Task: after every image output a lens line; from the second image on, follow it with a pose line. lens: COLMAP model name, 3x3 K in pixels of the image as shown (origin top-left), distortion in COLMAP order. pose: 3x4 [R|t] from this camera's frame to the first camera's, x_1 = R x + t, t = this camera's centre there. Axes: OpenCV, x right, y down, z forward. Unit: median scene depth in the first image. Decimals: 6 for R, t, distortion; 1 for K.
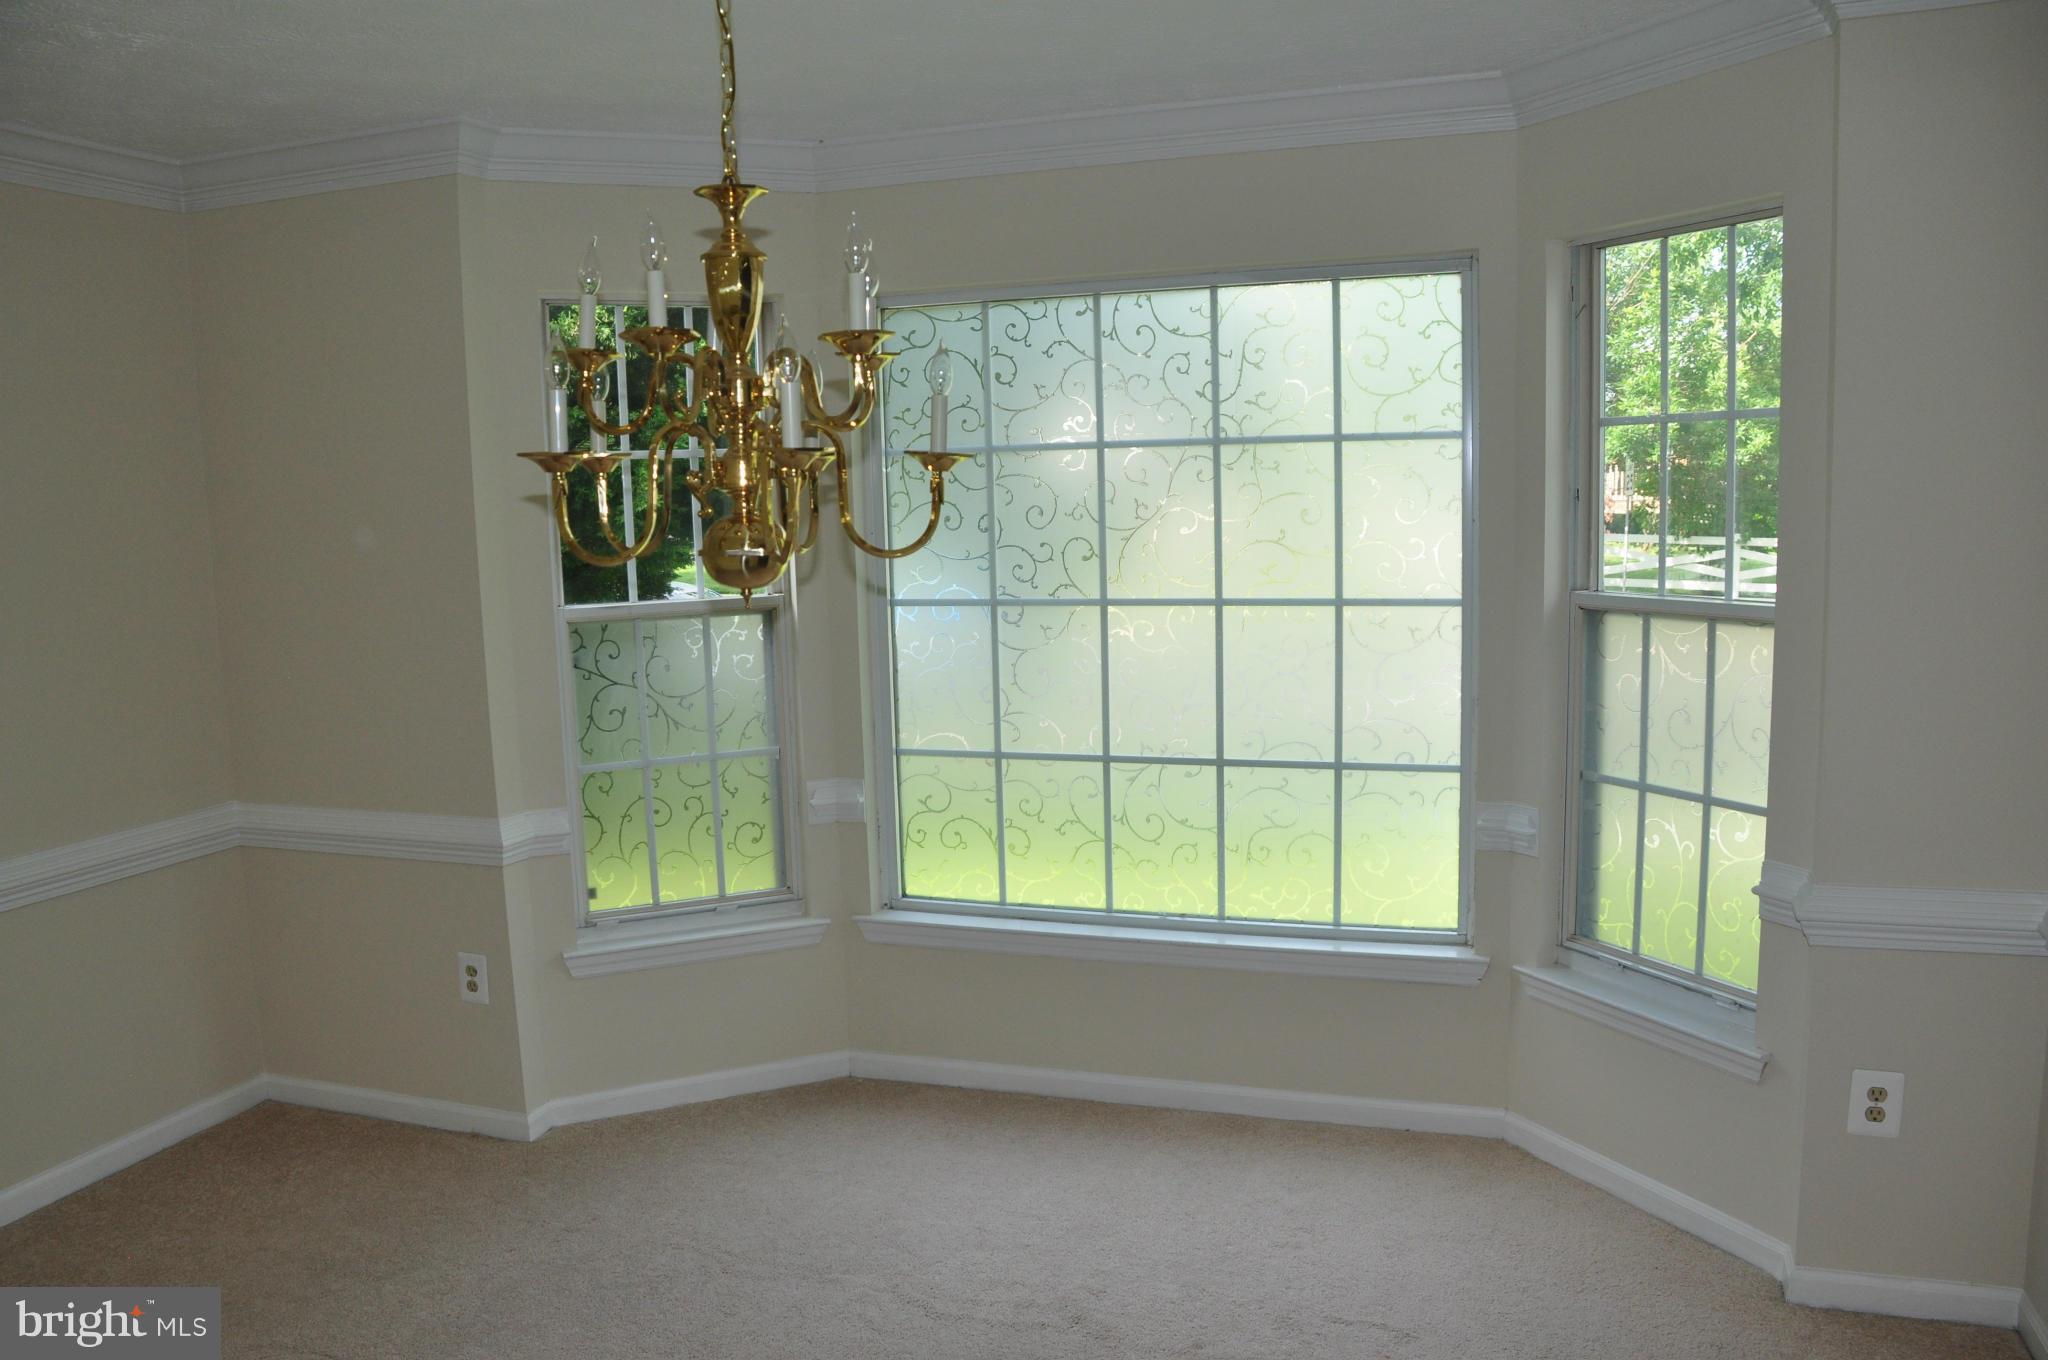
lens RADIAL K [[1617.8, 0, 1026.7], [0, 1617.8, 682.2], [0, 0, 1]] dist [-0.079571, 0.026447]
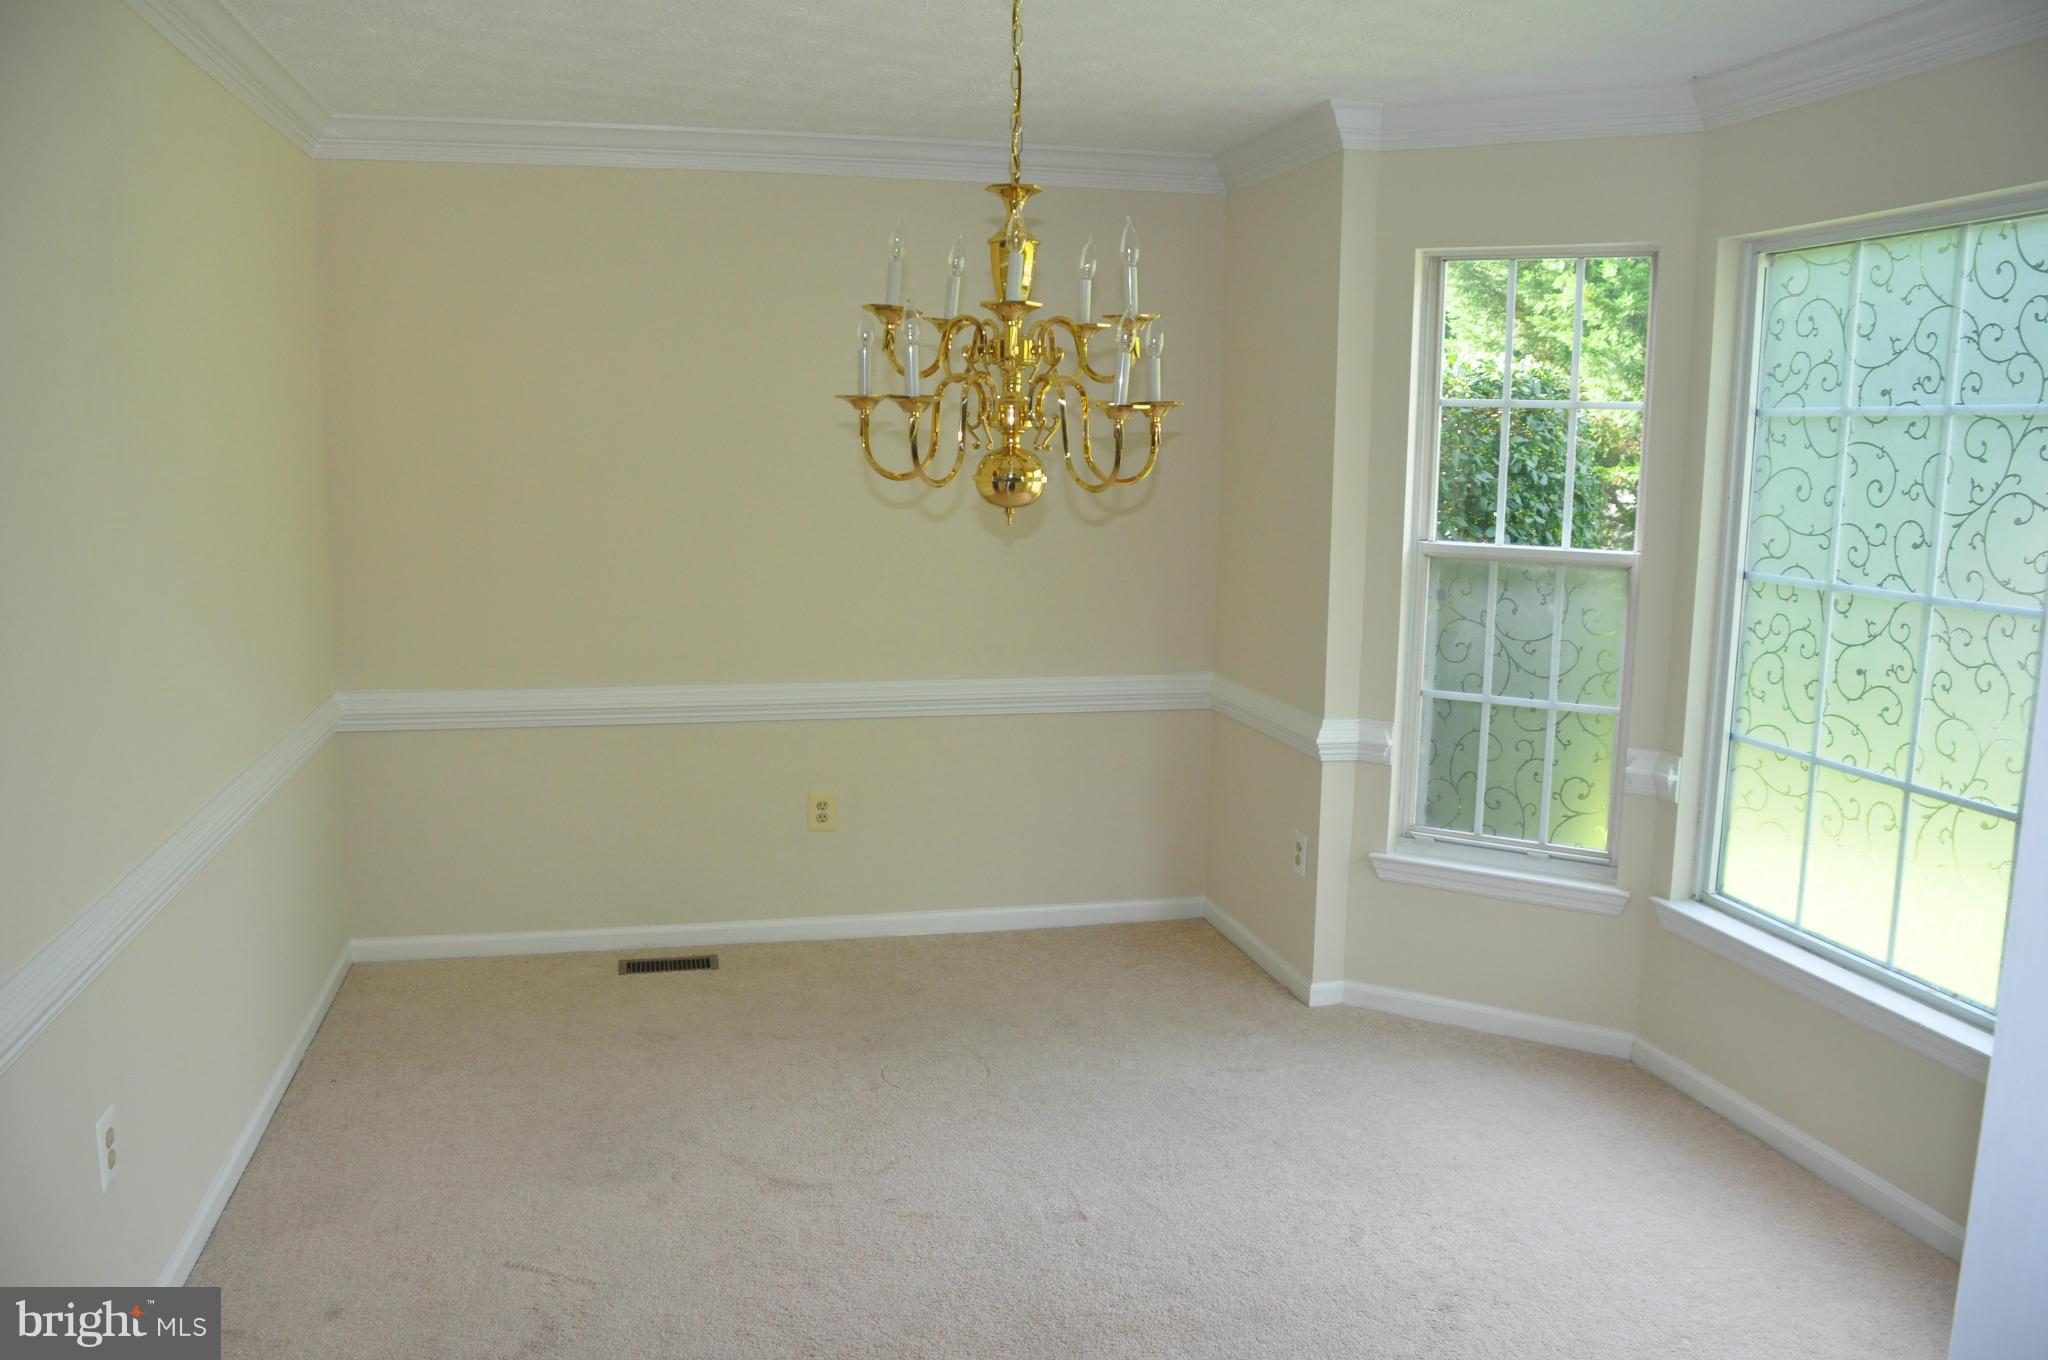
lens RADIAL K [[1617.8, 0, 1030.0], [0, 1617.8, 679.6], [0, 0, 1]] dist [-0.079571, 0.026447]
pose [[0.585901, 0.165229, -0.793360, 0.421291], [-0.135268, 0.985199, 0.105287, -0.032155], [0.799014, 0.045629, 0.599579, 0.142812]]
